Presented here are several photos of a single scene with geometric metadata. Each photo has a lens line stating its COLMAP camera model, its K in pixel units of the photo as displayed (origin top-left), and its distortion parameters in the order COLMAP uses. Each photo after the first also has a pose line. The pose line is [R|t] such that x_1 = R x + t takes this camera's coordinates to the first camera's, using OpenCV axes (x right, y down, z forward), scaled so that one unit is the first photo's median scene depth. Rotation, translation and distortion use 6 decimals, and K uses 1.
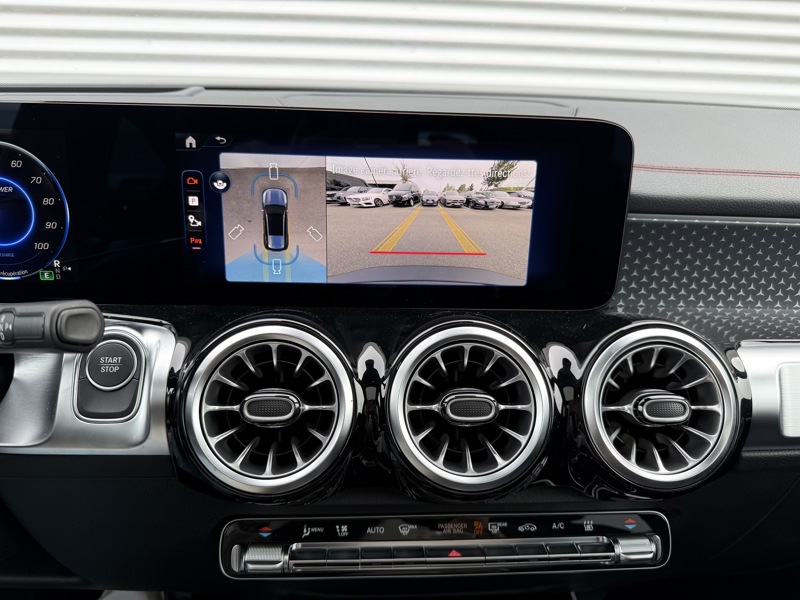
lens RADIAL K [[562.4, 0, 398.2], [0, 562.4, 305.6], [0, 0, 1]] dist [0.025178, -0.036535]
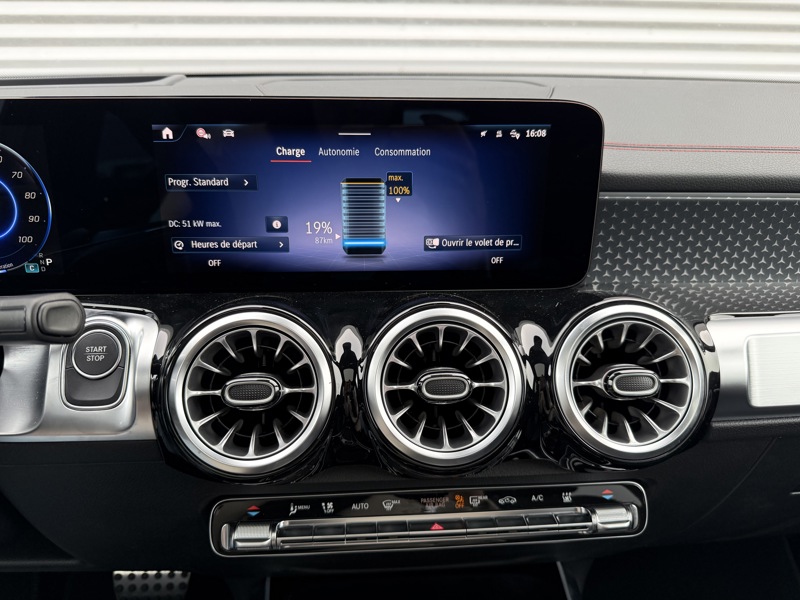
lens RADIAL K [[562.4, 0, 395.6], [0, 562.4, 299.7], [0, 0, 1]] dist [0.025178, -0.036535]
pose [[0.999670, -0.025659, -0.001066, 0.037038], [0.025678, 0.999348, 0.025380, -0.005295], [0.000414, -0.025399, 0.999677, -0.024198]]
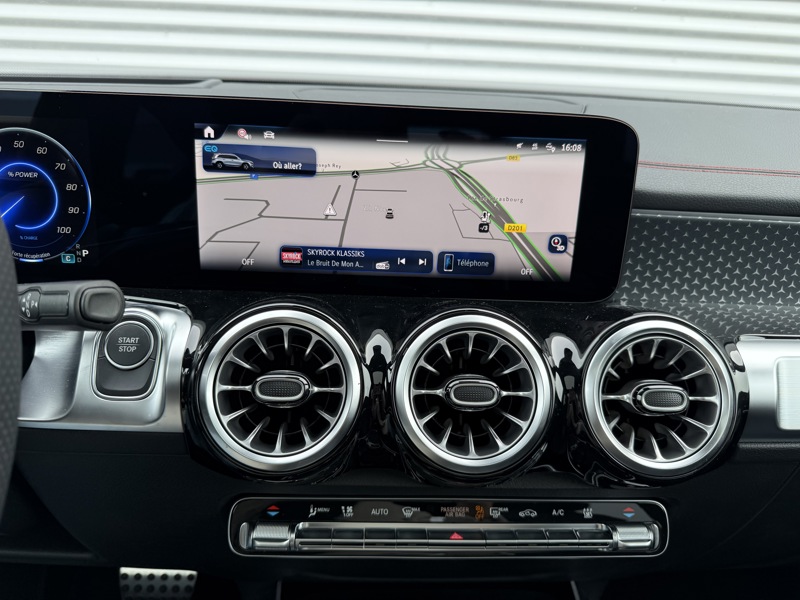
lens RADIAL K [[562.4, 0, 400.8], [0, 562.4, 299.4], [0, 0, 1]] dist [0.025178, -0.036535]
pose [[0.999714, 0.019938, -0.013224, 0.004290], [-0.019968, 0.999798, -0.002148, 0.012261], [0.013179, 0.002412, 0.999910, -0.031102]]
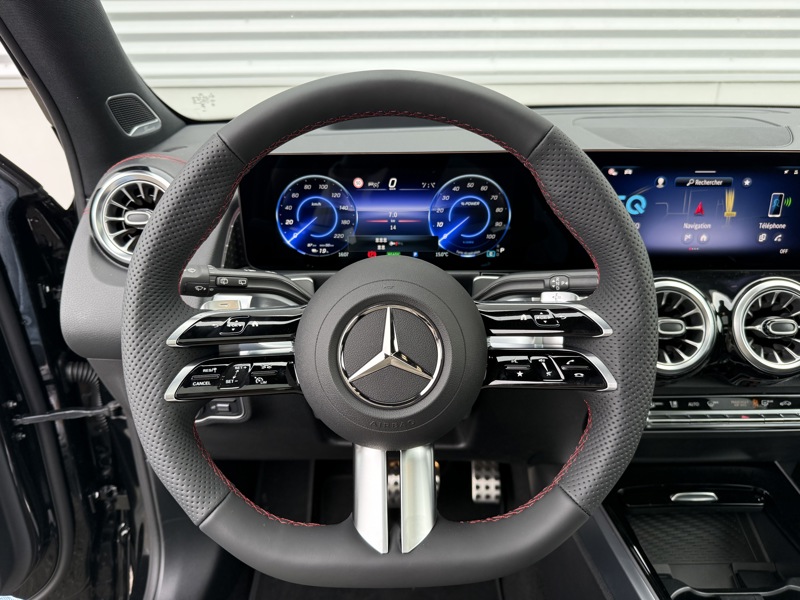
lens RADIAL K [[562.4, 0, 394.5], [0, 562.4, 307.1], [0, 0, 1]] dist [0.025178, -0.036535]
pose [[0.997725, -0.013039, -0.066143, -0.833335], [0.017653, 0.997415, 0.069649, -0.018865], [0.065064, -0.070658, 0.995376, -0.716907]]
